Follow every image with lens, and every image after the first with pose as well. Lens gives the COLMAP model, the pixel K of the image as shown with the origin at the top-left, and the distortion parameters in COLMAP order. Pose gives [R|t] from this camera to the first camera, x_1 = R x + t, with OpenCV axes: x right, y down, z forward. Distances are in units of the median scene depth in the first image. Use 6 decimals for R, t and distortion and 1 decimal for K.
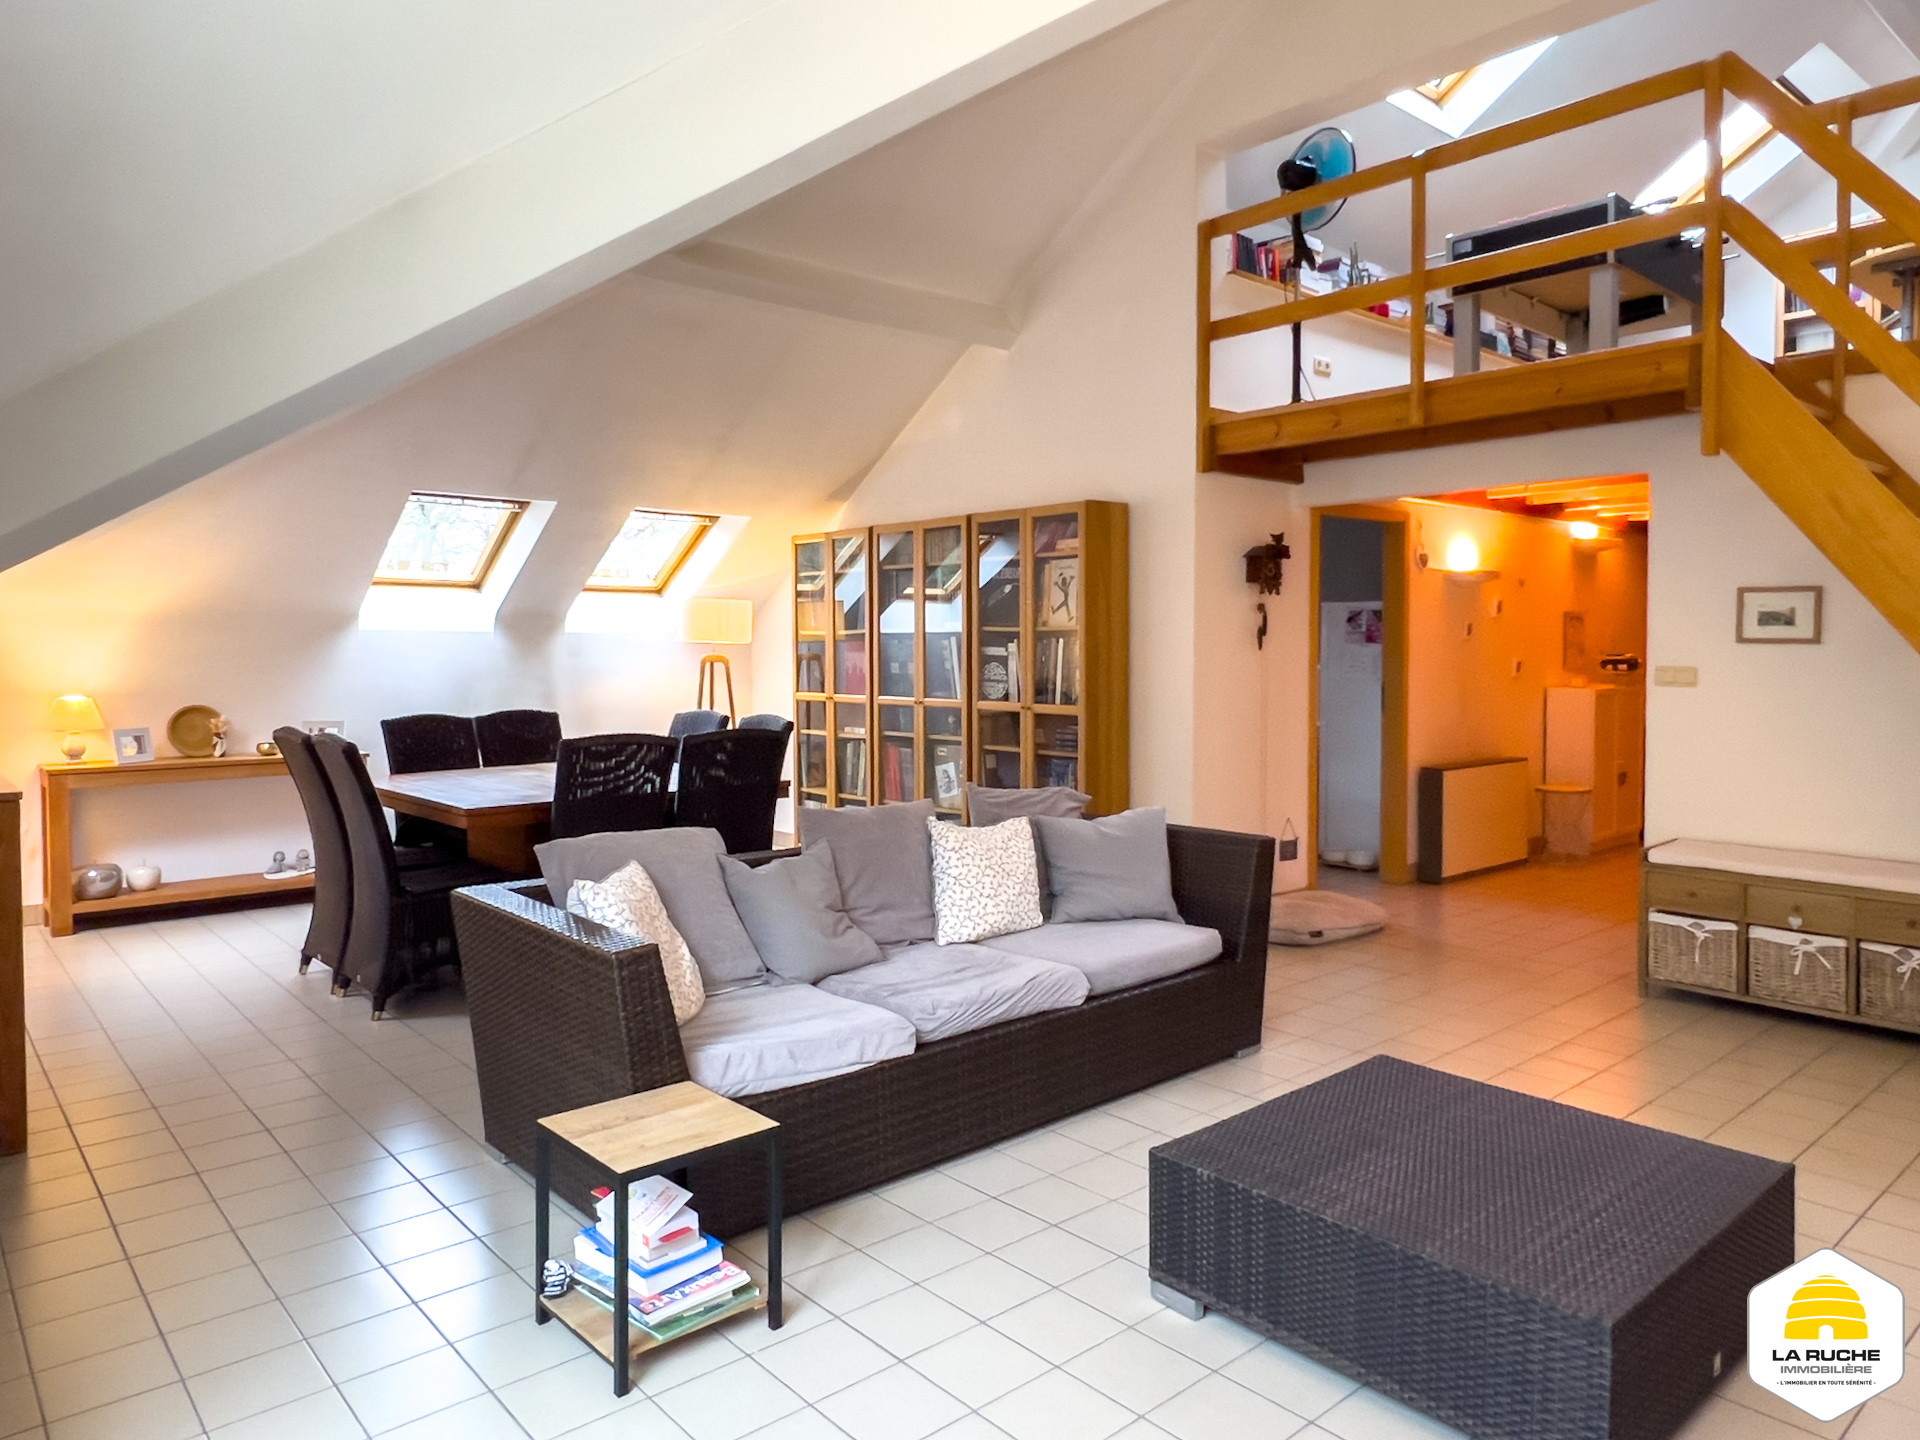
lens RADIAL K [[1267.5, 0, 960.0], [0, 1267.5, 720.0], [0, 0, 1]] dist [0.002288, 0.000396]
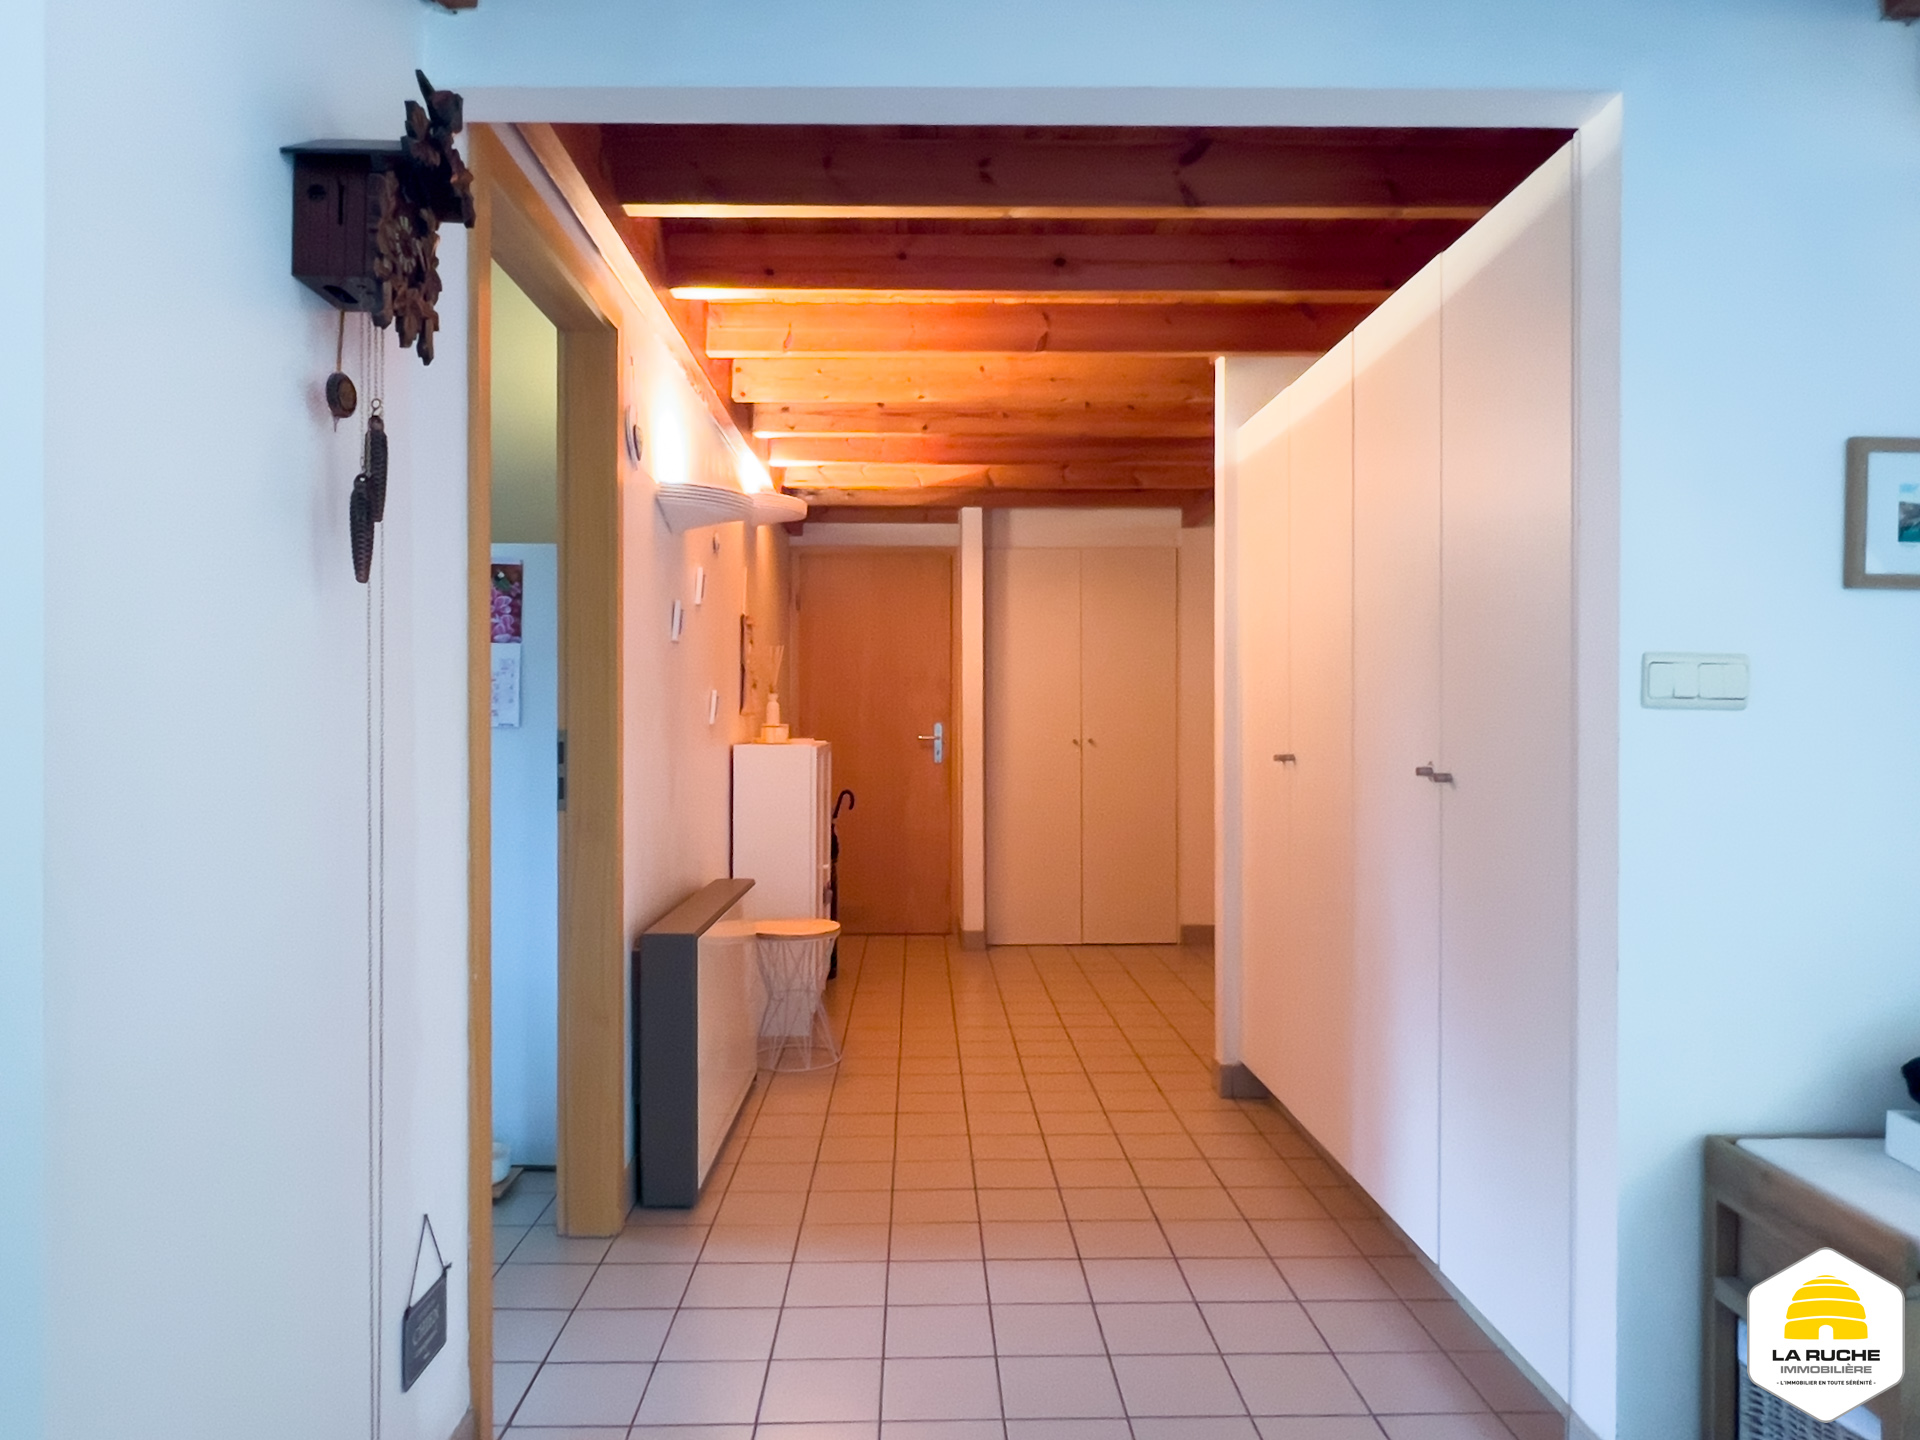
lens RADIAL K [[1267.5, 0, 960.0], [0, 1267.5, 720.0], [0, 0, 1]] dist [0.002288, 0.000396]
pose [[0.642926, -0.002396, 0.765925, 0.130079], [0.044203, 0.998444, -0.033982, -0.017094], [-0.764652, 0.055704, 0.642032, 0.772807]]
